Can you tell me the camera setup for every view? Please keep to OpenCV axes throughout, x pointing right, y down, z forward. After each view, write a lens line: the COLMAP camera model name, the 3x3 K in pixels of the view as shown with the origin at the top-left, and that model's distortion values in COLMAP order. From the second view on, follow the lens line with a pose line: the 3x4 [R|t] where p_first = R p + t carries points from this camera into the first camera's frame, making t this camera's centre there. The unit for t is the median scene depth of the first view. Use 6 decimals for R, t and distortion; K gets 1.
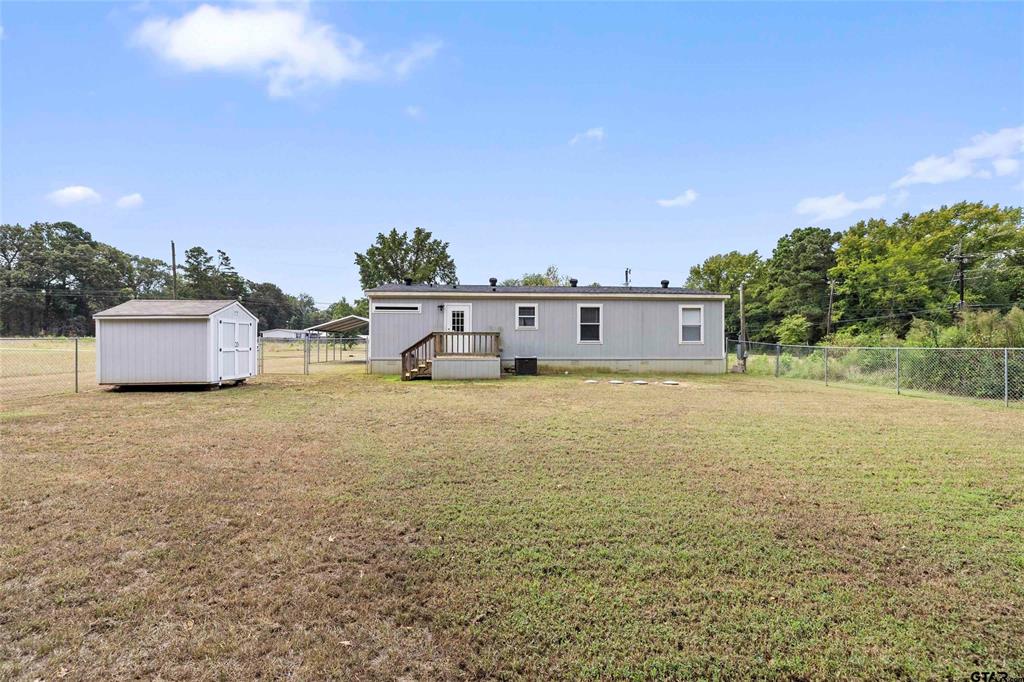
lens RADIAL K [[435.0, 0, 511.6], [0, 435.0, 341.0], [0, 0, 1]] dist [-0.000874, 0.000688]
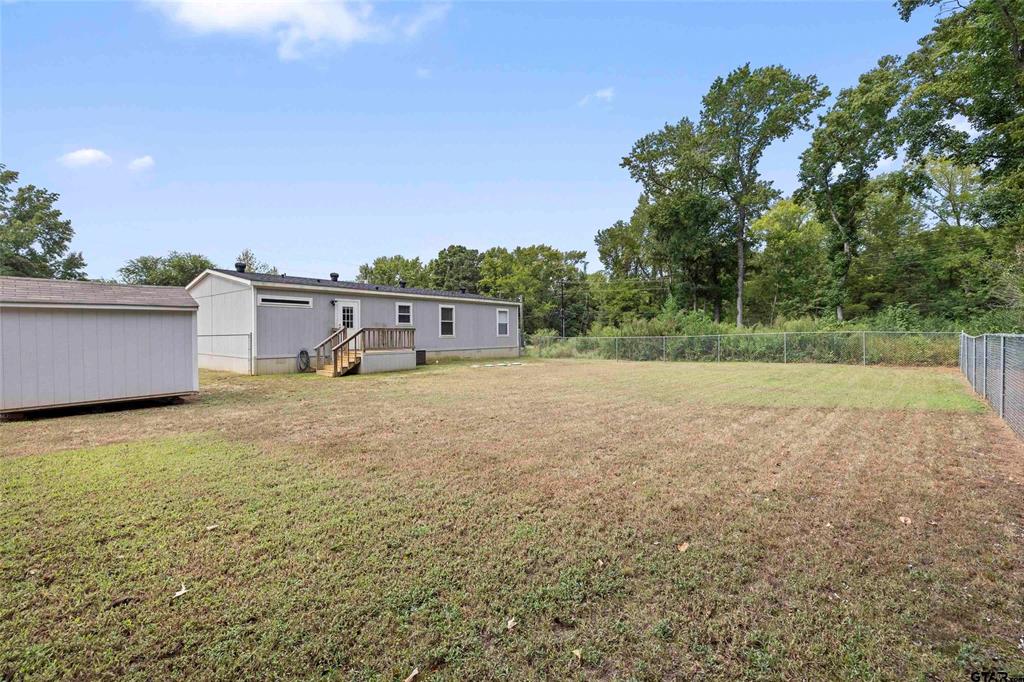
lens RADIAL K [[435.0, 0, 506.8], [0, 435.0, 337.0], [0, 0, 1]] dist [-0.000874, 0.000688]
pose [[0.688451, -0.011569, 0.725190, -0.597457], [0.005980, 0.999929, 0.010276, -0.006487], [-0.725258, -0.002738, 0.688472, 0.026661]]
